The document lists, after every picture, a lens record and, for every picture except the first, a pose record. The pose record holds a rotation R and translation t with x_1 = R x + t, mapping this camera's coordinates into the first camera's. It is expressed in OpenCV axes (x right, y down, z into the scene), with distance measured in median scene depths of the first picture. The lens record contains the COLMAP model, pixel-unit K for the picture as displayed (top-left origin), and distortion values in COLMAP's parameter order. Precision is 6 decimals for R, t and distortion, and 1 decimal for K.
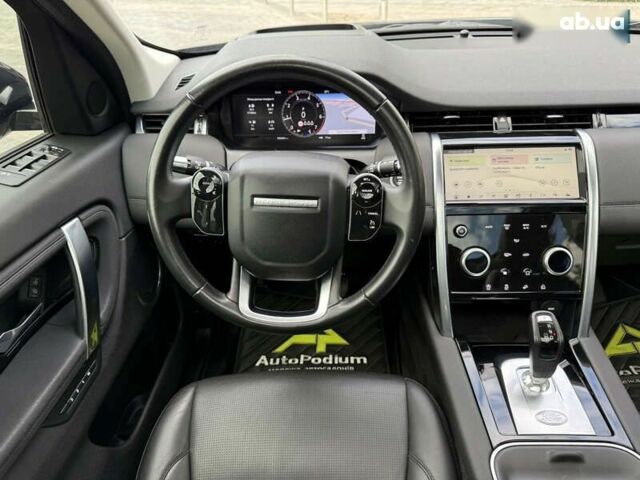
lens RADIAL K [[452.3, 0, 320.6], [0, 452.3, 236.2], [0, 0, 1]] dist [0.003598, 0.000749]
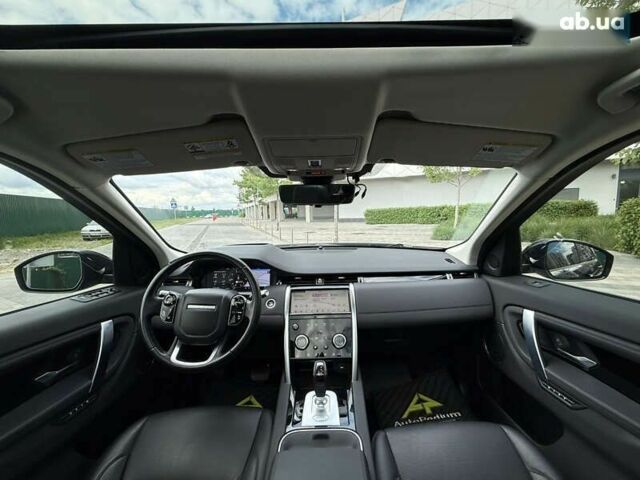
lens RADIAL K [[251.9, 0, 320.0], [0, 251.9, 240.0], [0, 0, 1]] dist [-0.001108, -0.000088]
pose [[0.998021, 0.012645, 0.061595, 0.340279], [0.016656, 0.891417, -0.452878, 0.162998], [-0.060633, 0.453008, 0.889442, -0.272563]]
